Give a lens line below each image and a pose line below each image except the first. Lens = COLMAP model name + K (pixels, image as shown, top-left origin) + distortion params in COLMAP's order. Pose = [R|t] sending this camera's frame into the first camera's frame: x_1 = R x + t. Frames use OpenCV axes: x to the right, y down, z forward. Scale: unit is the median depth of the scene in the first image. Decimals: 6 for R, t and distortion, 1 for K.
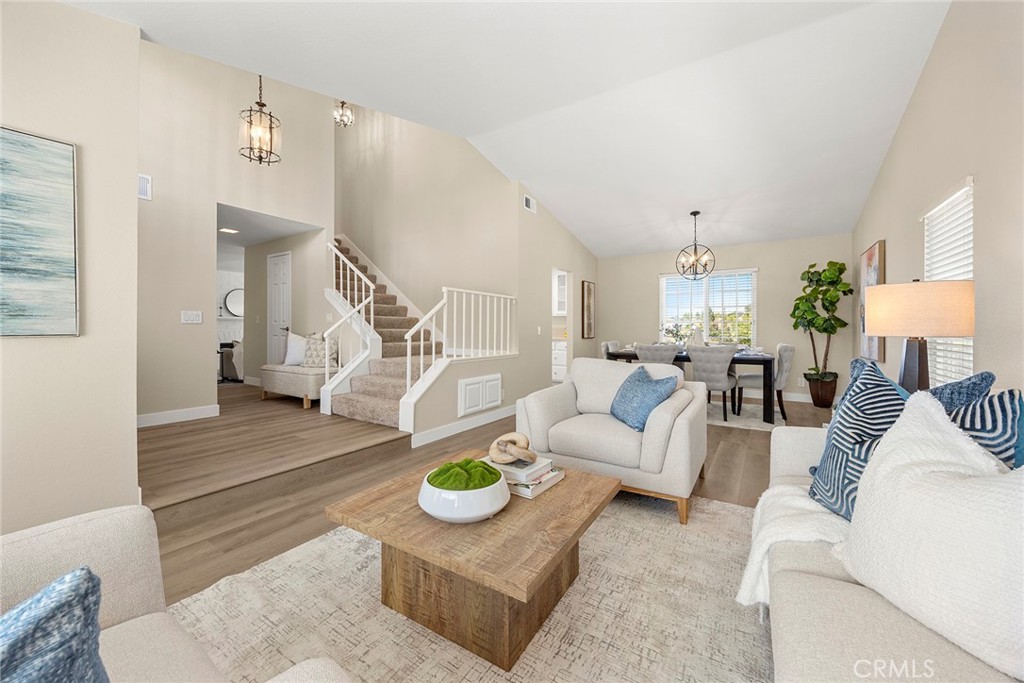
lens RADIAL K [[393.1, 0, 511.9], [0, 393.1, 334.5], [0, 0, 1]] dist [-0.002982, -0.000509]
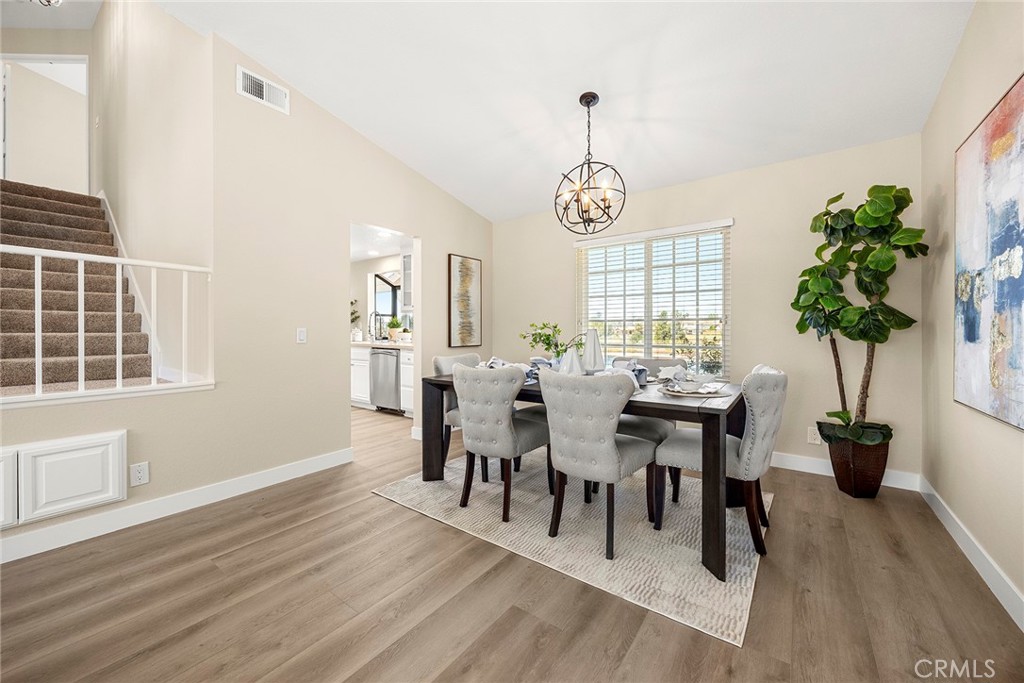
lens RADIAL K [[393.1, 0, 511.0], [0, 393.1, 337.2], [0, 0, 1]] dist [-0.002982, -0.000509]
pose [[0.998469, -0.000211, -0.055310, 0.395126], [0.000295, 0.999999, 0.001518, -0.008847], [0.055309, -0.001532, 0.998468, 0.497452]]
